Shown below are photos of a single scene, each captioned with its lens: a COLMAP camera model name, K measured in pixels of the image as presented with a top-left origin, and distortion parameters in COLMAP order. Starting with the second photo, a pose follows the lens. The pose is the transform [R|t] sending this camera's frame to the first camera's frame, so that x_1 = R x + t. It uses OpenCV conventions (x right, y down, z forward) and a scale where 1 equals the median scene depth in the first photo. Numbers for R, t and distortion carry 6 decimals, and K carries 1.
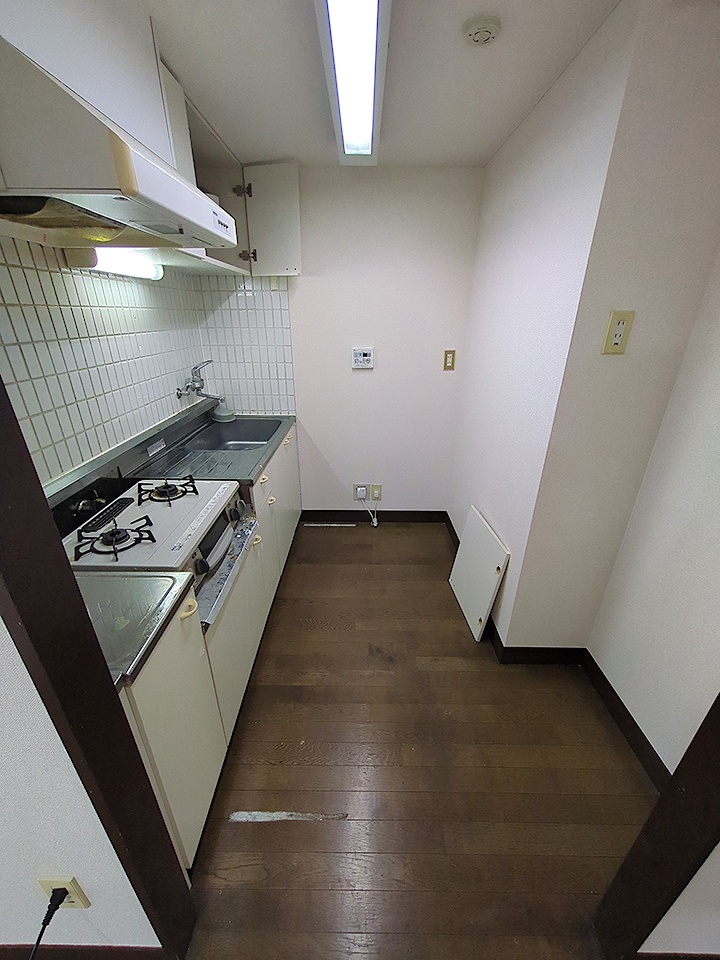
lens RADIAL K [[381.0, 0, 357.2], [0, 381.0, 480.0], [0, 0, 1]] dist [0.000364, 0.000138]
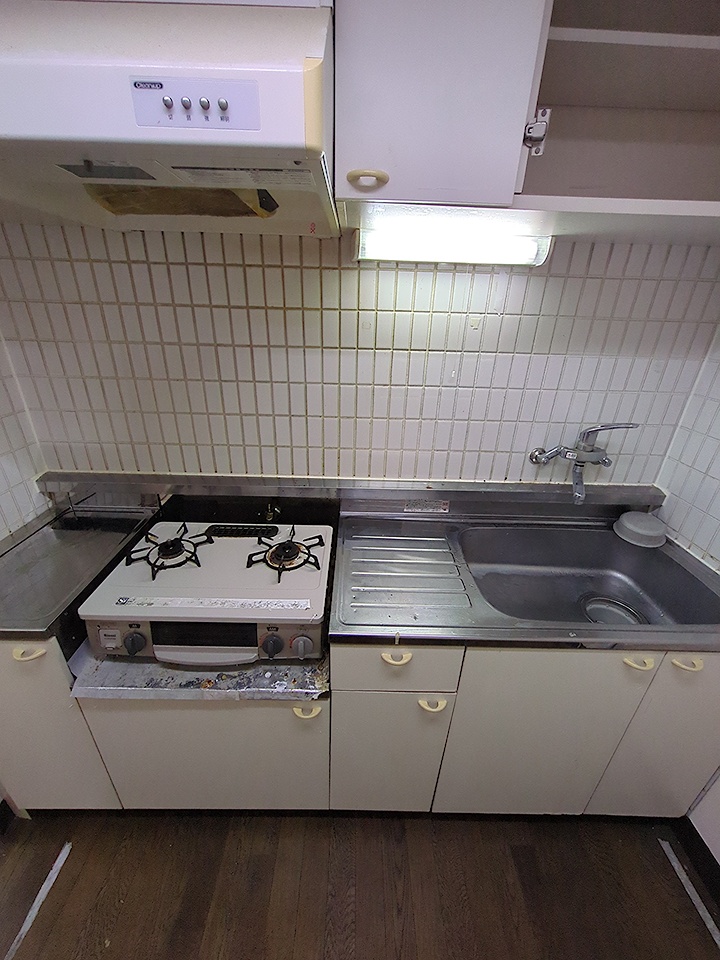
lens RADIAL K [[381.0, 0, 358.0], [0, 381.0, 481.7], [0, 0, 1]] dist [0.000364, 0.000138]
pose [[0.018648, 0.419909, -0.907375, 0.134942], [-0.428127, 0.823476, 0.372284, -0.432508], [0.903526, 0.381529, 0.195130, 0.929971]]
